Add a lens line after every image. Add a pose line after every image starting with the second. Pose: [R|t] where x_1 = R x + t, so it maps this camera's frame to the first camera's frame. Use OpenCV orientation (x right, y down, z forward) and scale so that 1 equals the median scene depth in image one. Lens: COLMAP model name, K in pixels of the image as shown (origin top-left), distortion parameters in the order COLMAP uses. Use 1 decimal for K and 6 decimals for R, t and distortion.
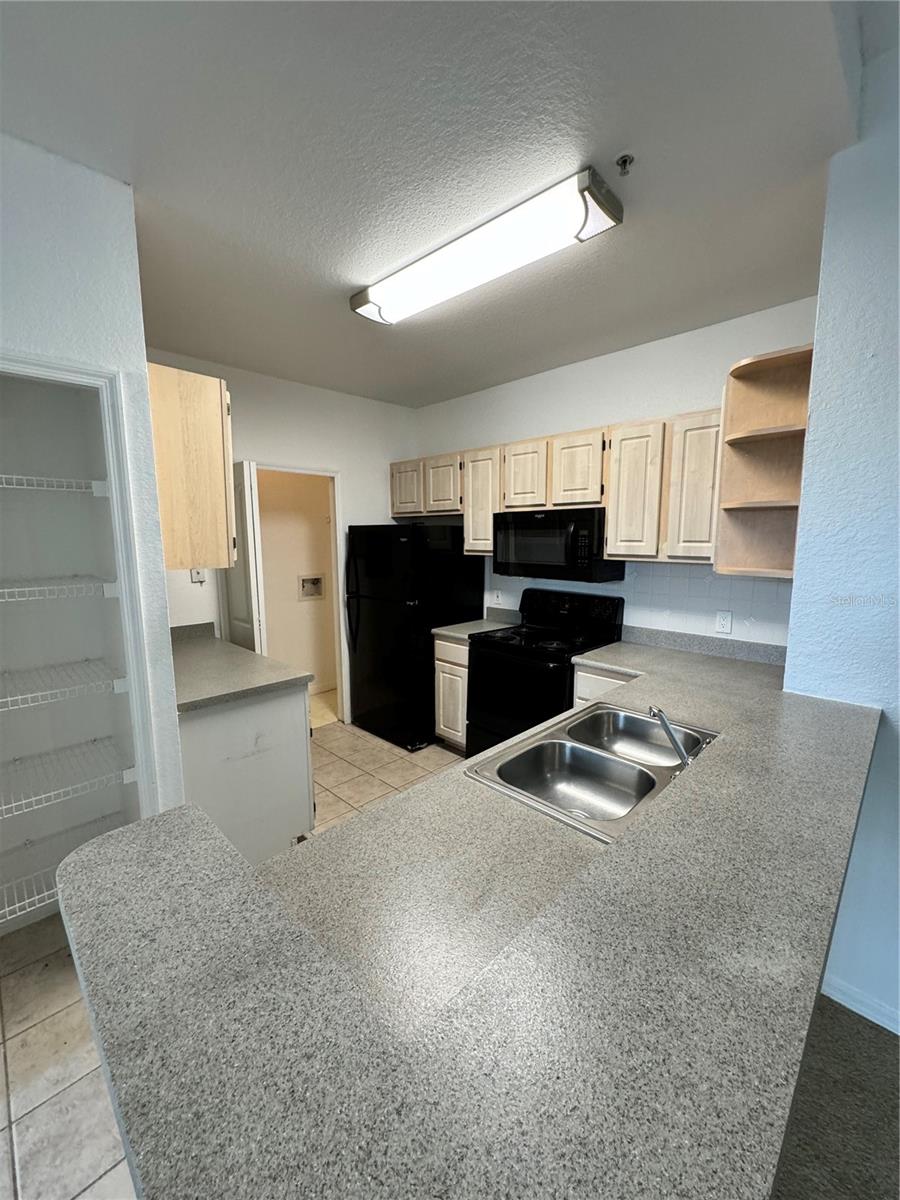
lens RADIAL K [[480.6, 0, 448.7], [0, 480.6, 600.4], [0, 0, 1]] dist [-0.002063, -0.000102]
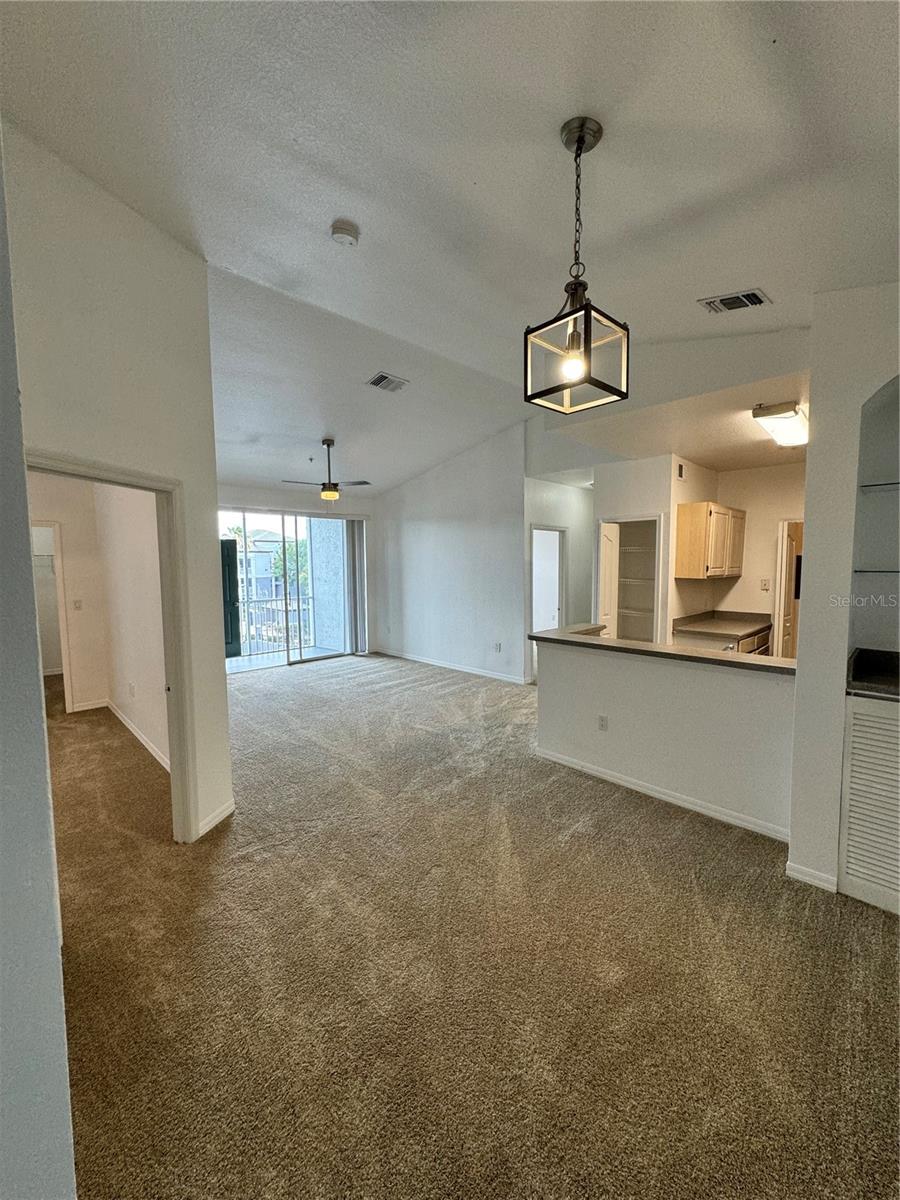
lens RADIAL K [[480.6, 0, 439.5], [0, 480.6, 593.5], [0, 0, 1]] dist [-0.002063, -0.000102]
pose [[-0.026499, 0.076758, -0.996698, 1.267570], [-0.120845, 0.989490, 0.079416, -0.013894], [0.992318, 0.122550, -0.016944, -0.162647]]
